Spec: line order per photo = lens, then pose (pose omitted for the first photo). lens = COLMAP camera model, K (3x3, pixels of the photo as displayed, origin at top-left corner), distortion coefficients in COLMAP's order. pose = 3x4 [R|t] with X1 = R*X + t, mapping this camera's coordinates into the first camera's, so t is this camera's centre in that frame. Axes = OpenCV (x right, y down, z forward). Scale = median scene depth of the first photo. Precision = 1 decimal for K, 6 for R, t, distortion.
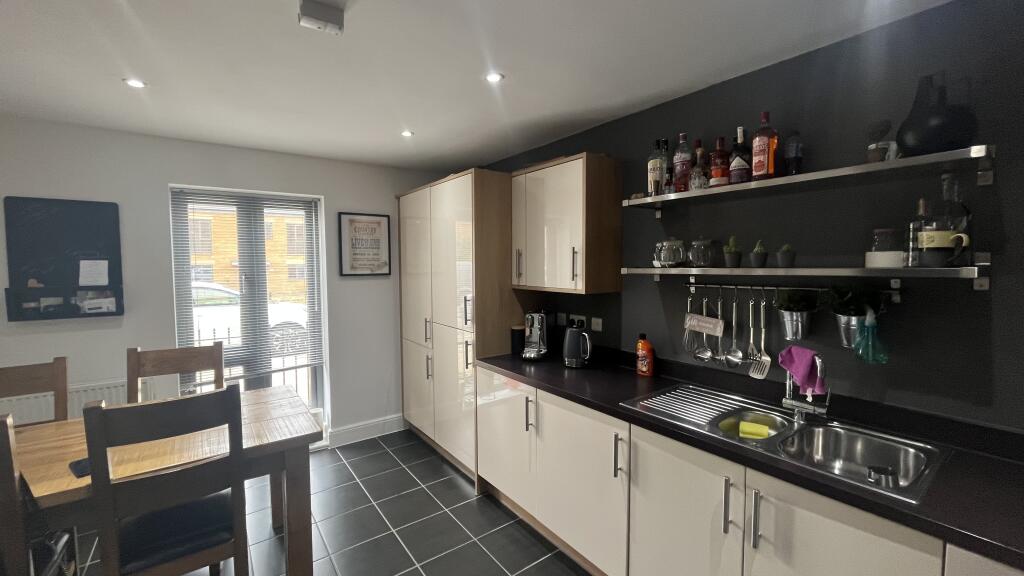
lens RADIAL K [[412.5, 0, 508.2], [0, 412.5, 285.1], [0, 0, 1]] dist [-0.001079, -0.000219]
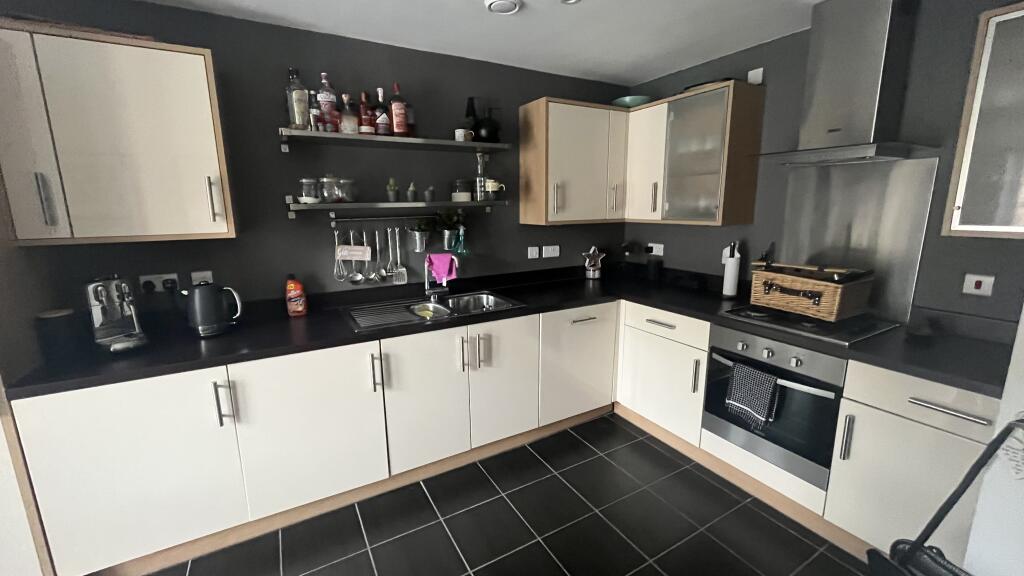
lens RADIAL K [[412.5, 0, 508.2], [0, 412.5, 285.1], [0, 0, 1]] dist [-0.001079, -0.000219]
pose [[0.105301, -0.184260, 0.977221, -0.673089], [0.067799, 0.981728, 0.177804, 0.007008], [-0.992127, 0.047532, 0.115869, 0.453674]]
